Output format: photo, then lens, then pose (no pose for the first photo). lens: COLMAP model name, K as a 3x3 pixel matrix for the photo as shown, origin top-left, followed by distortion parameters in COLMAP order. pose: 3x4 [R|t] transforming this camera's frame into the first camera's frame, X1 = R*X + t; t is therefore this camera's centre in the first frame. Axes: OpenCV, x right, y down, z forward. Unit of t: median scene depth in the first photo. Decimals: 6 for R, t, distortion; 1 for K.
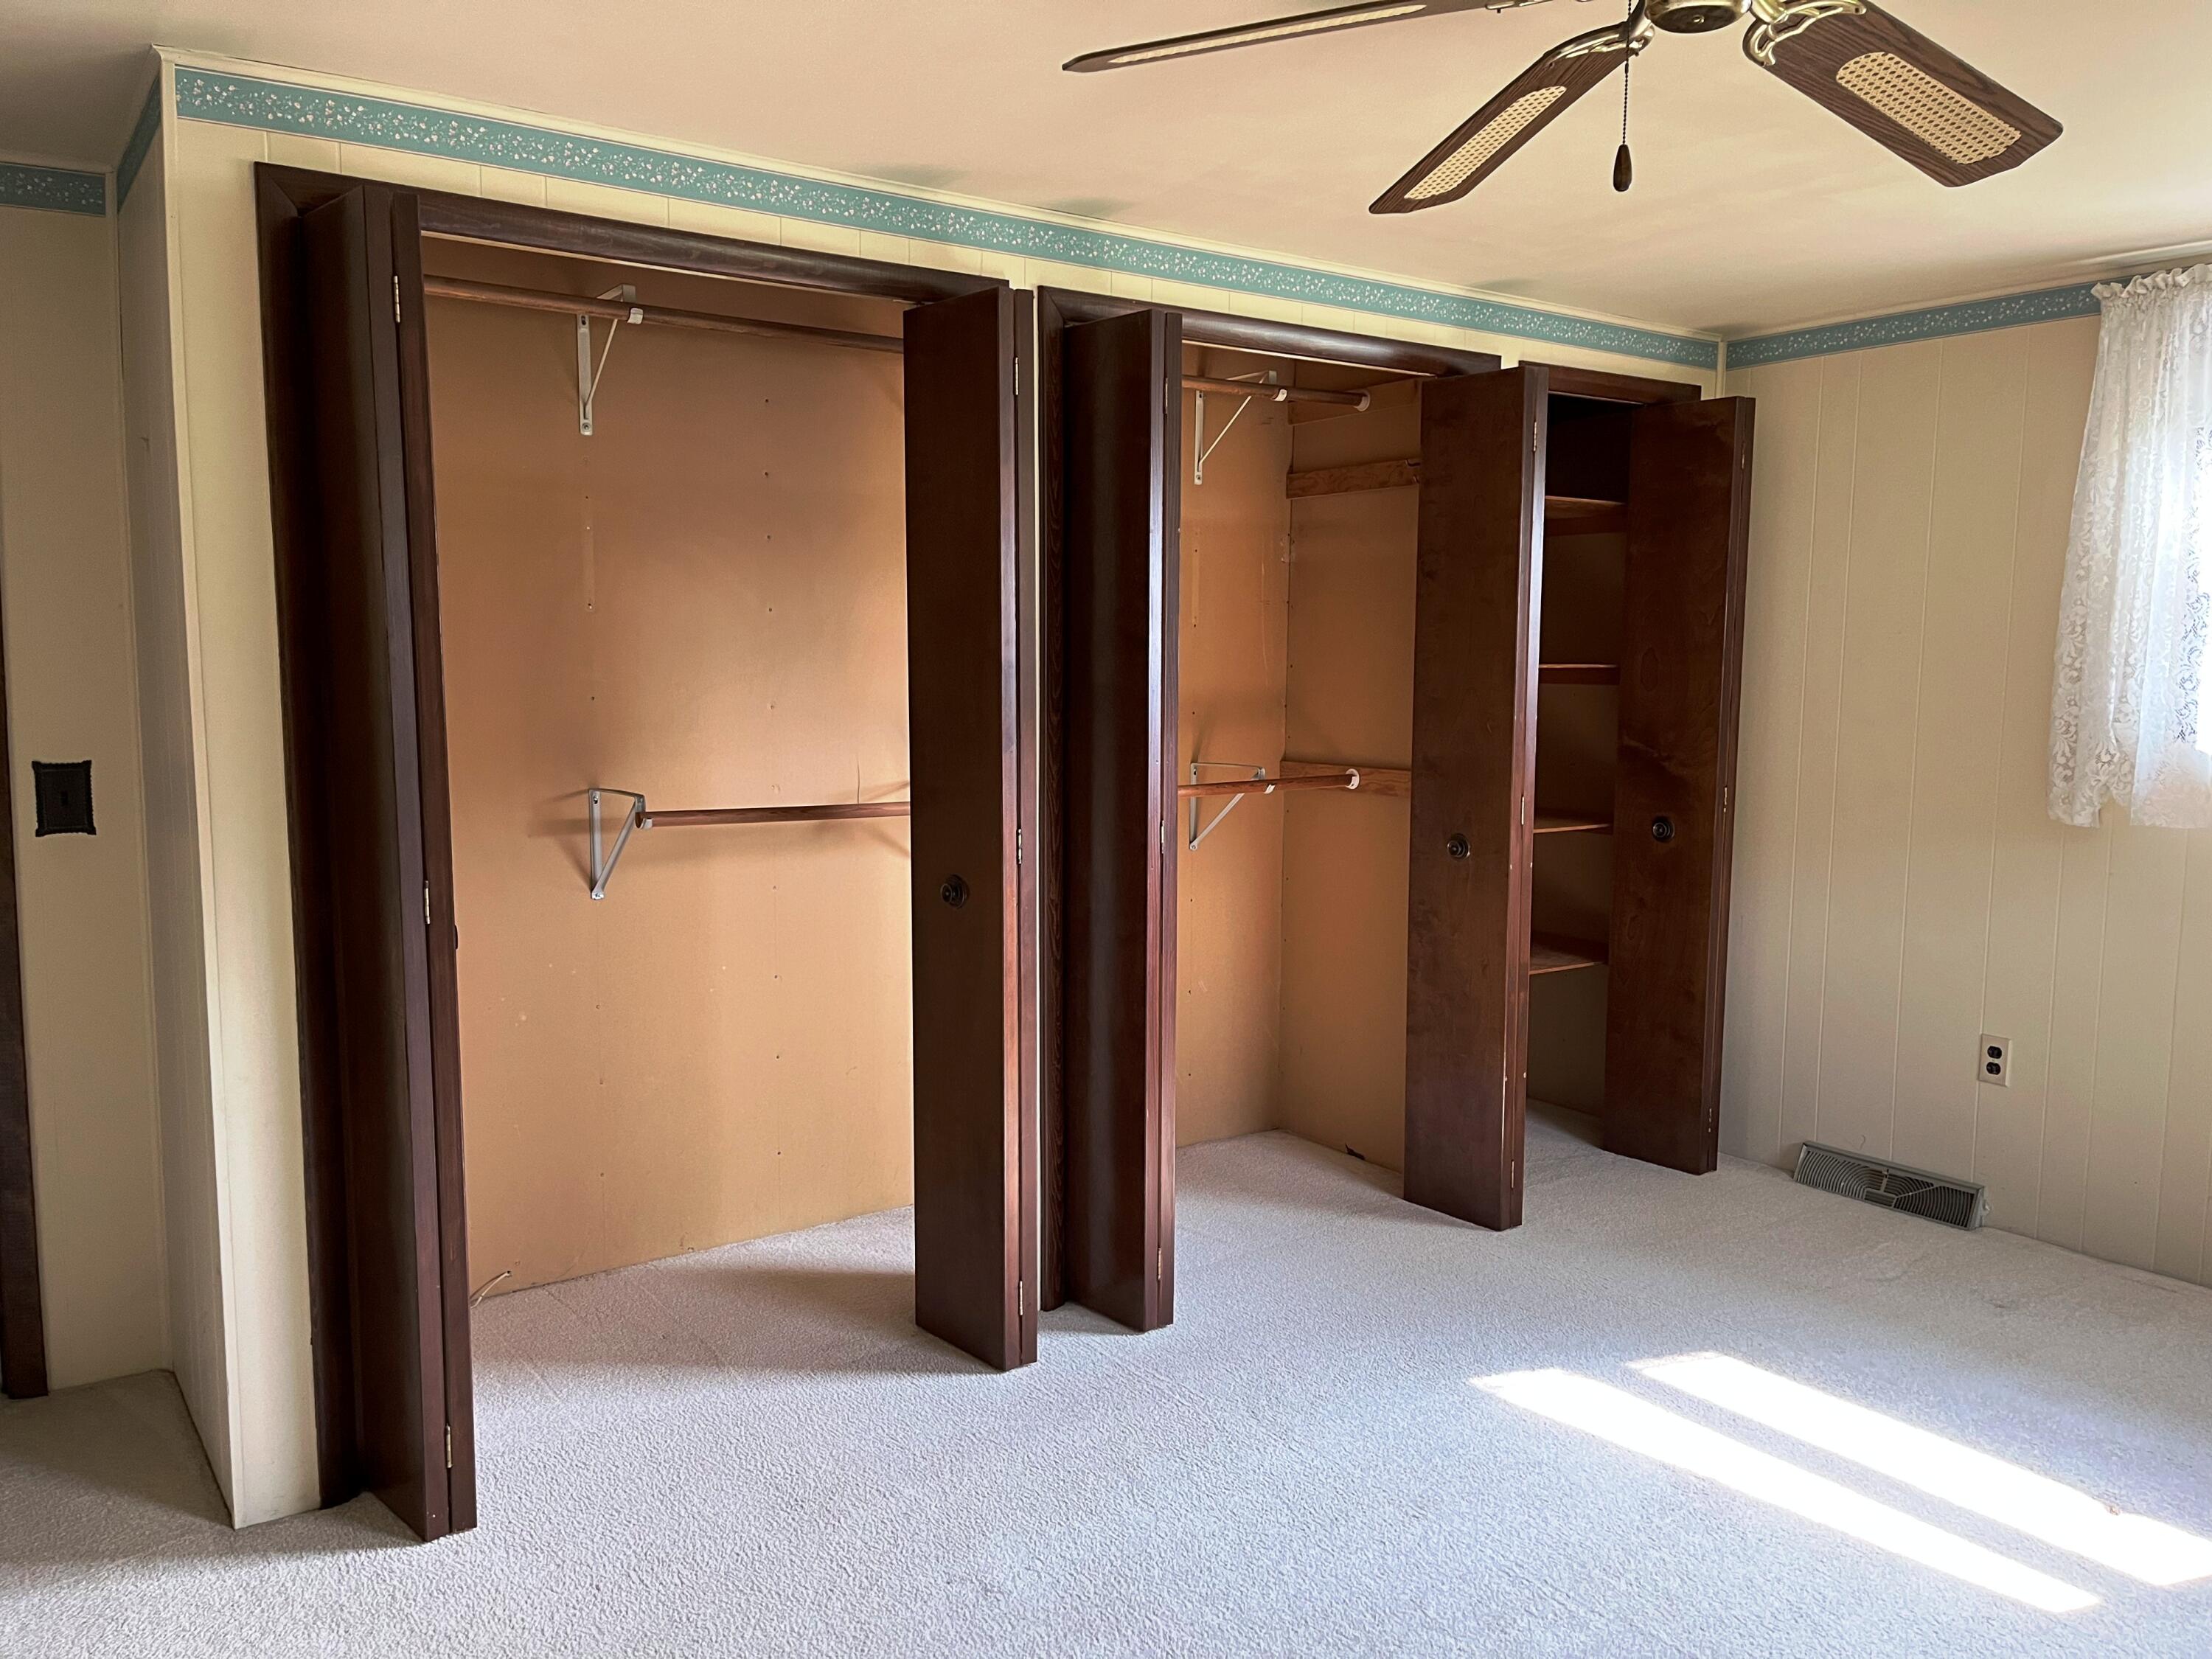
lens RADIAL K [[1672.3, 0, 1111.3], [0, 1672.3, 840.1], [0, 0, 1]] dist [0.105805, -0.148336]
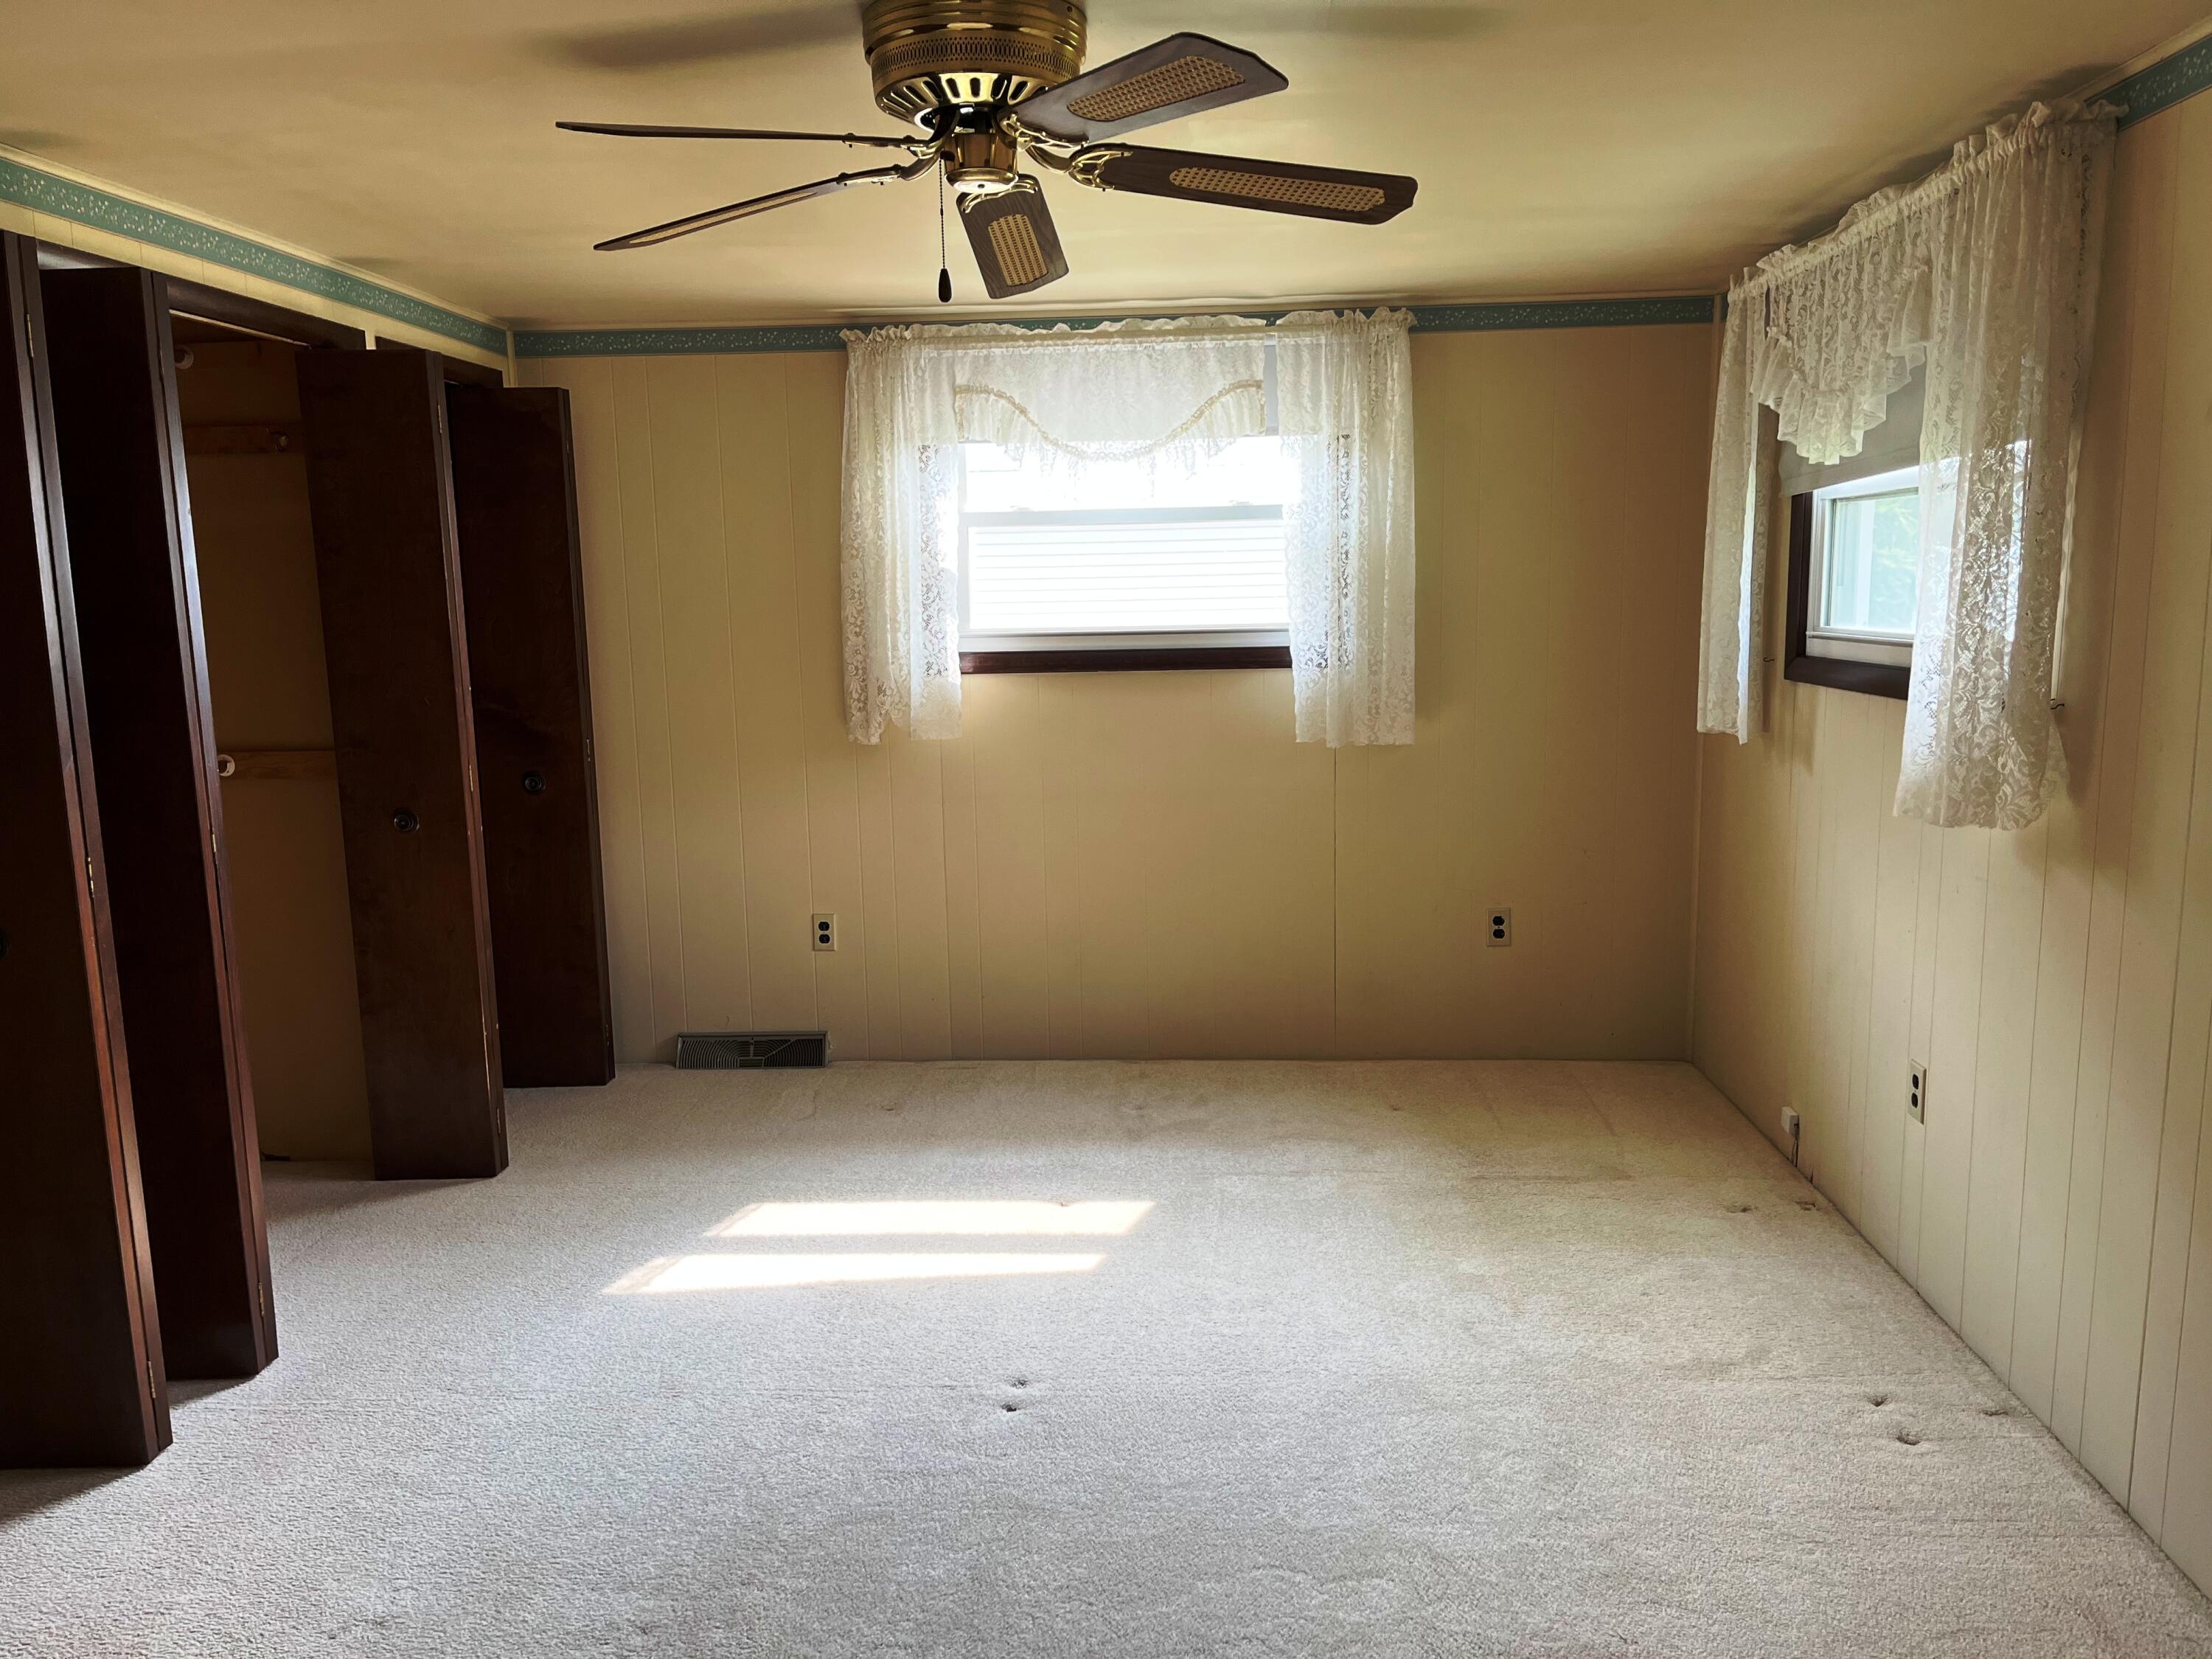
lens RADIAL K [[1672.3, 0, 1111.3], [0, 1672.3, 840.1], [0, 0, 1]] dist [0.105805, -0.148336]
pose [[0.631541, -0.137290, 0.763091, -0.307406], [0.110128, 0.990103, 0.086990, -0.026430], [-0.767481, 0.029100, 0.640410, 0.021791]]
